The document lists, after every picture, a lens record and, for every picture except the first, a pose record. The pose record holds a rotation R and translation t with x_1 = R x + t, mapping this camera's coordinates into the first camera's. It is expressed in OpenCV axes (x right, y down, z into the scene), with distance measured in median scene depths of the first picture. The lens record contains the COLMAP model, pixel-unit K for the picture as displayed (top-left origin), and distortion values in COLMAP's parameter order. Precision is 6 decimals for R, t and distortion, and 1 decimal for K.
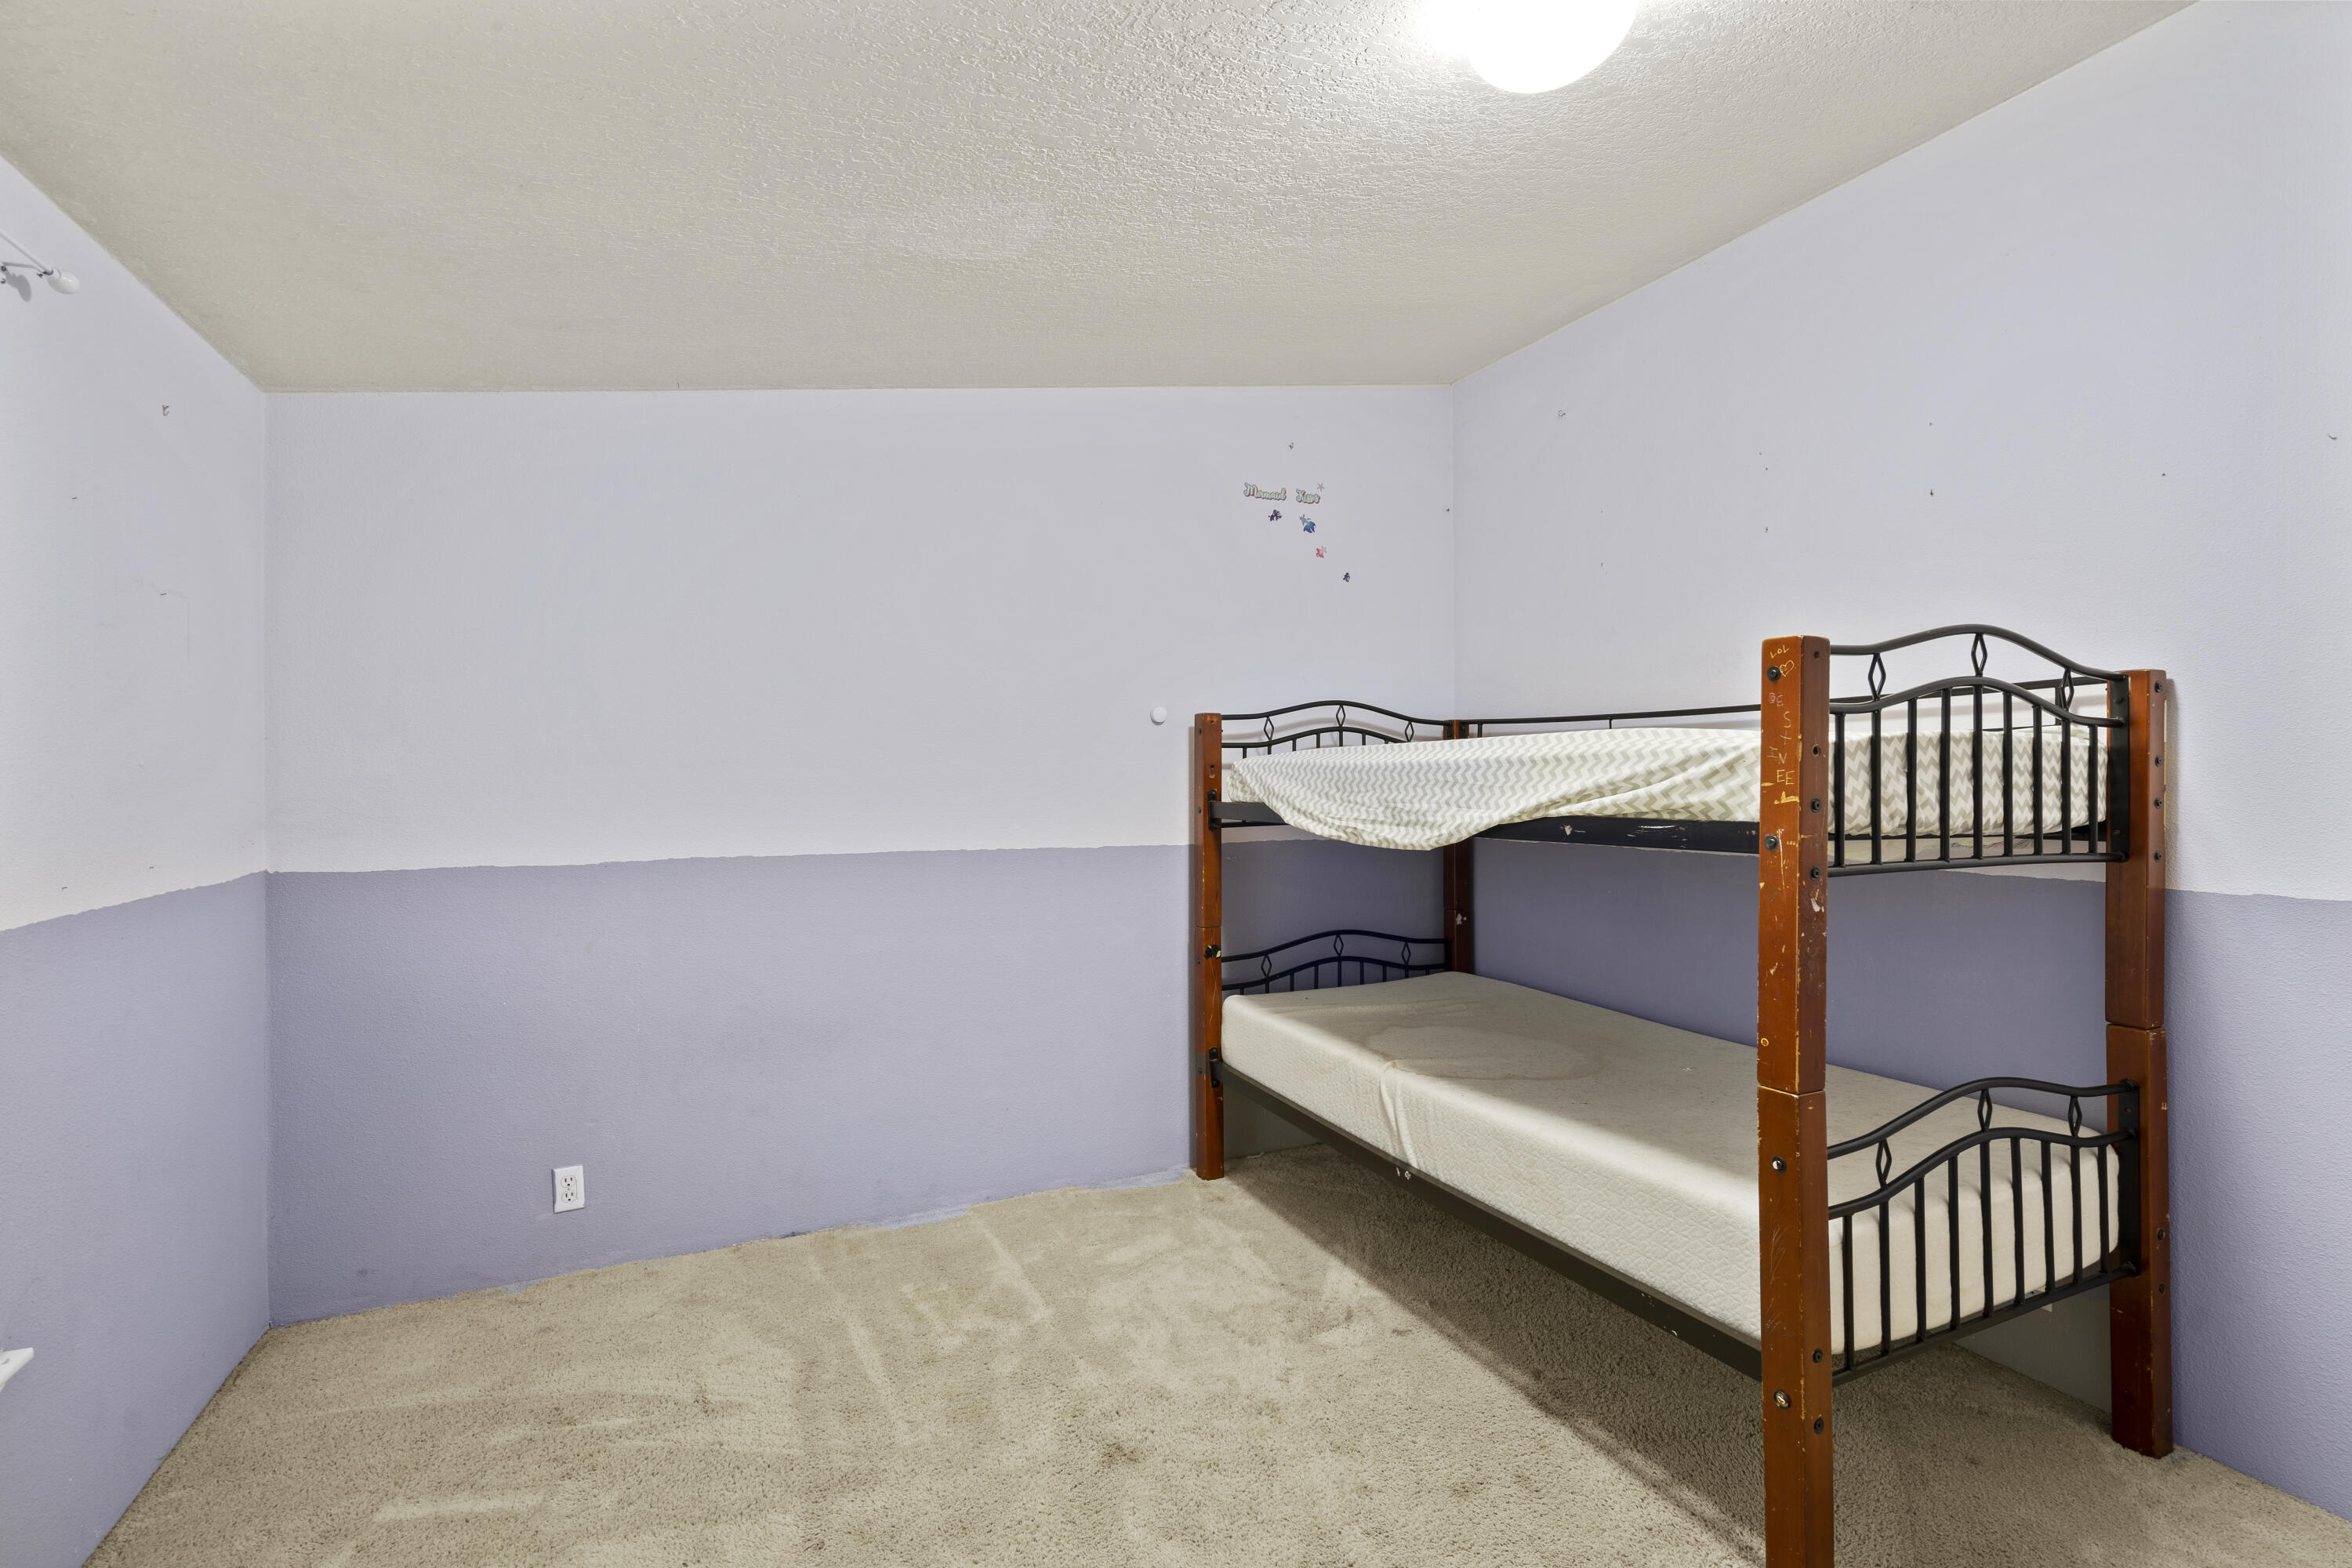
lens RADIAL K [[1070.9, 0, 1177.6], [0, 1070.9, 783.1], [0, 0, 1]] dist [-0.000557, -0.000020]
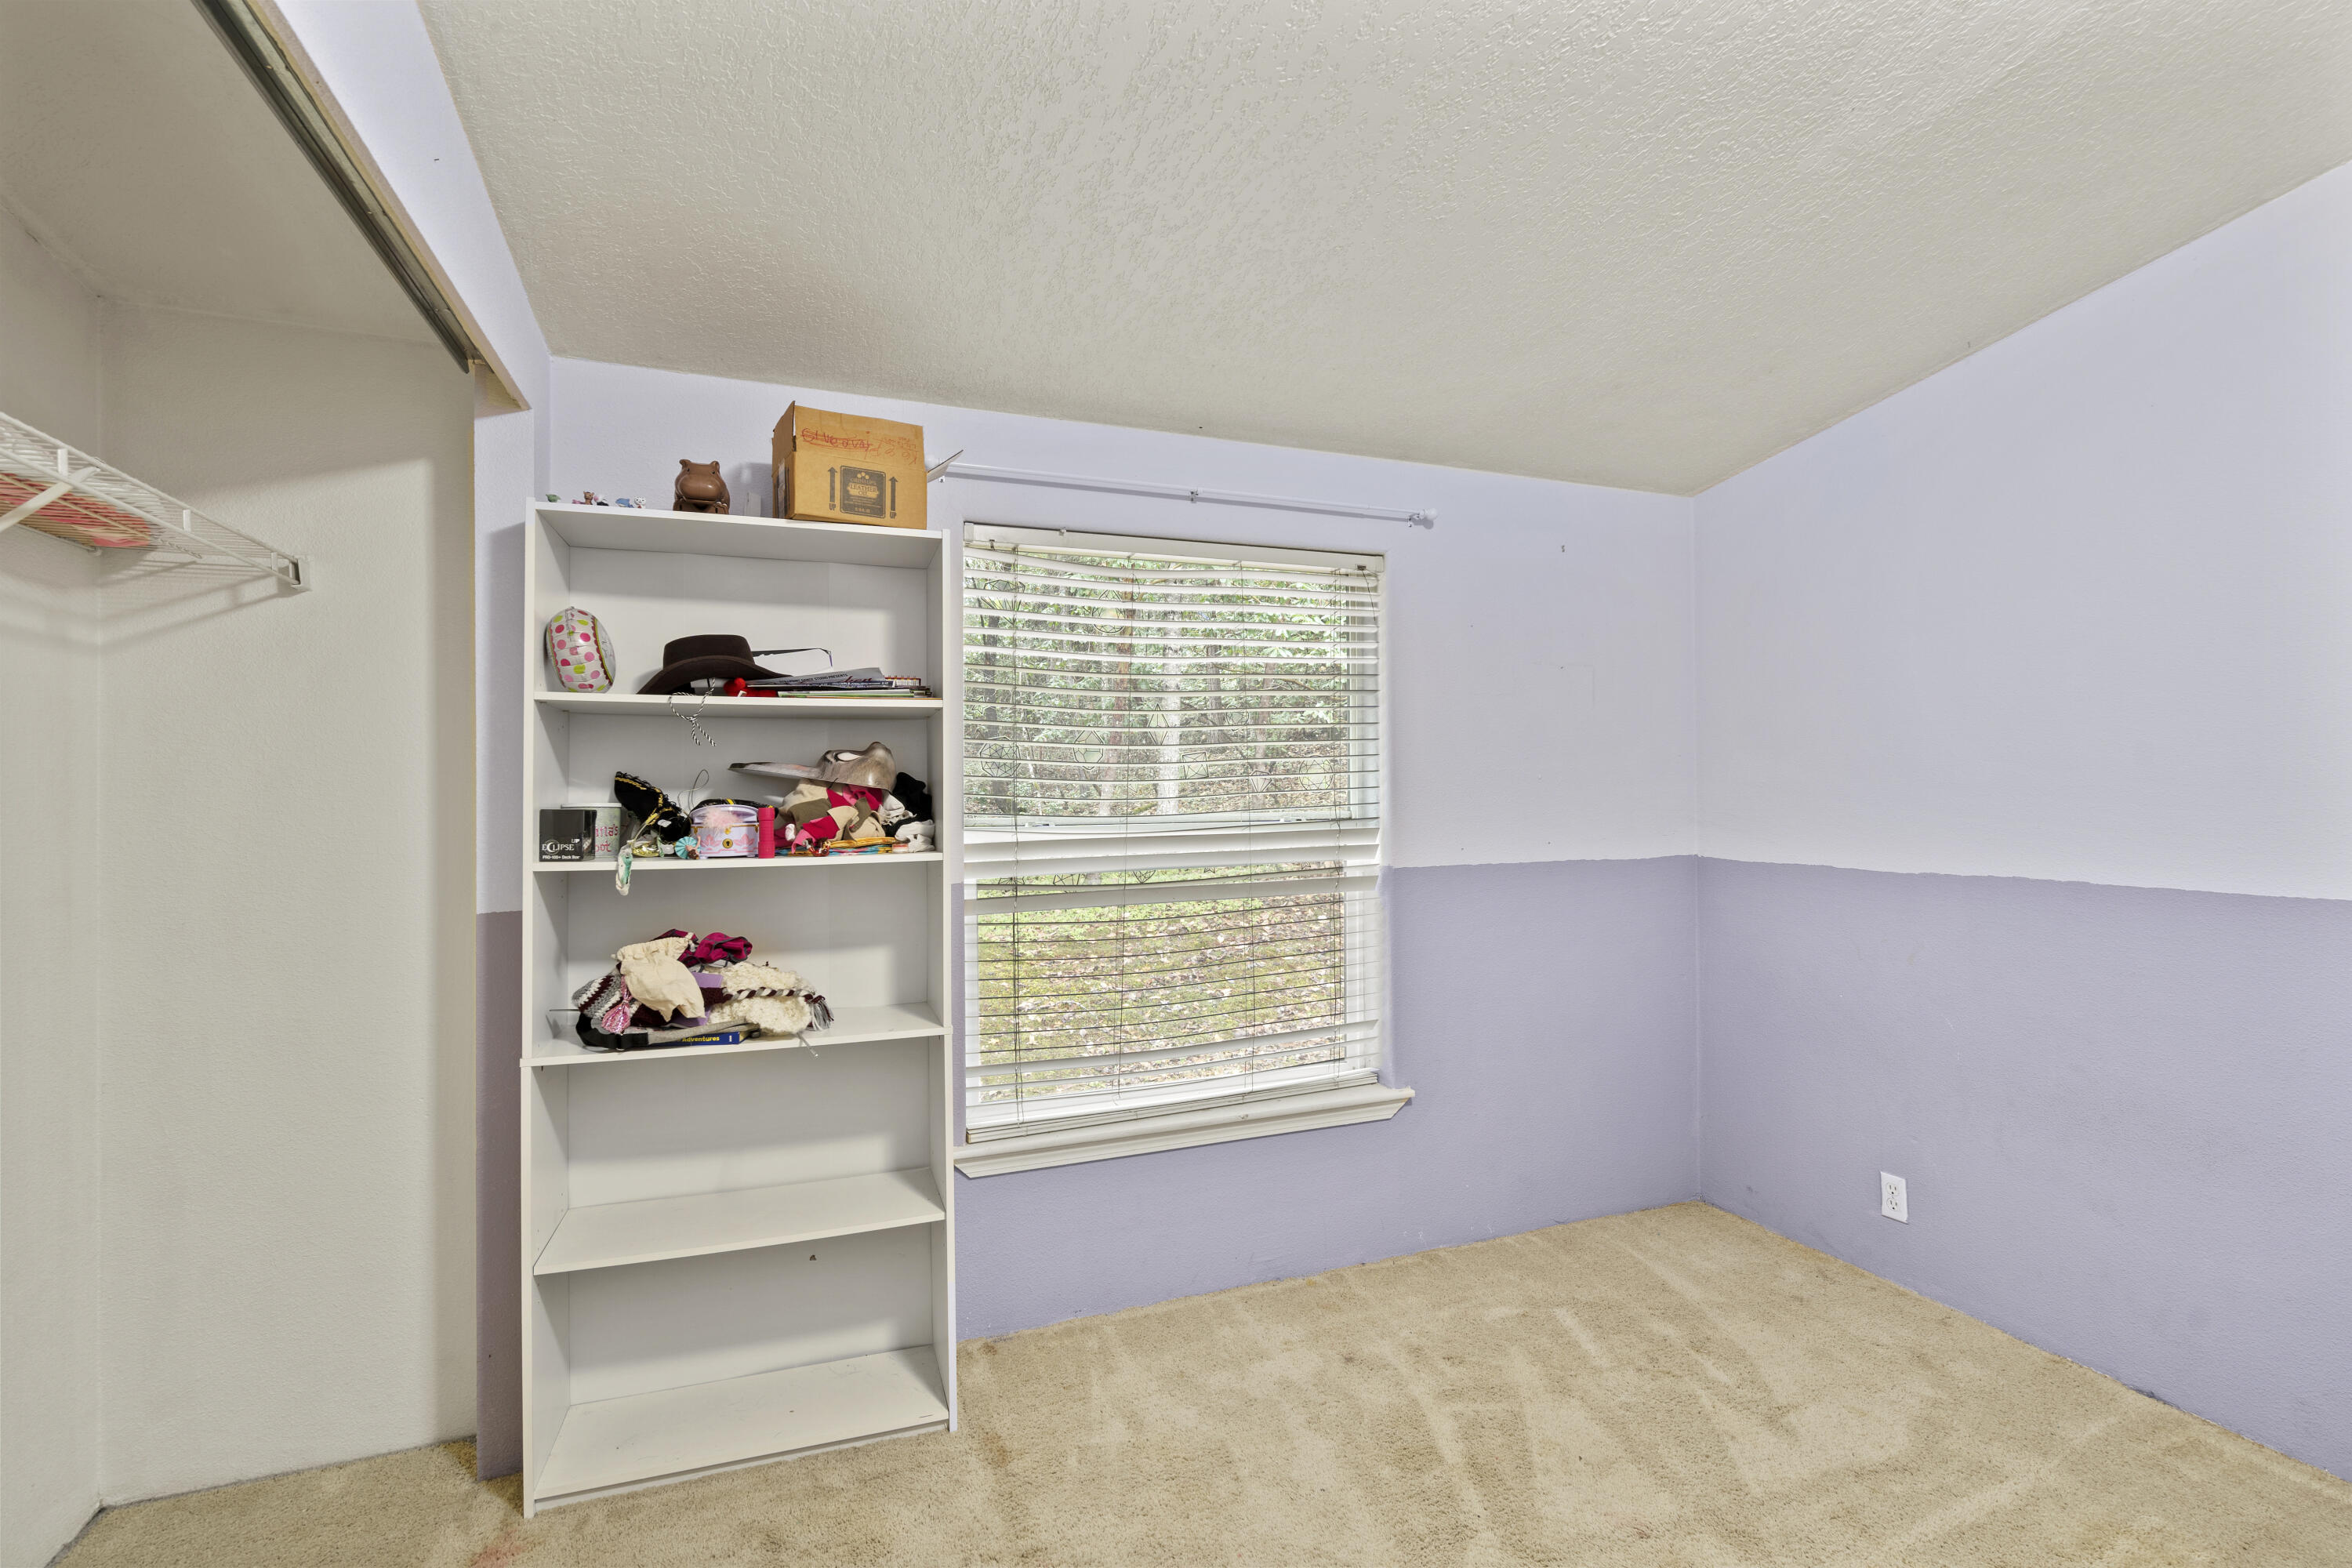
lens RADIAL K [[1070.9, 0, 1175.6], [0, 1070.9, 782.5], [0, 0, 1]] dist [-0.000557, -0.000020]
pose [[-0.077932, -0.000759, -0.996958, 0.531528], [0.004454, 0.999989, -0.001110, -0.009830], [0.996949, -0.004527, -0.077927, 0.461180]]
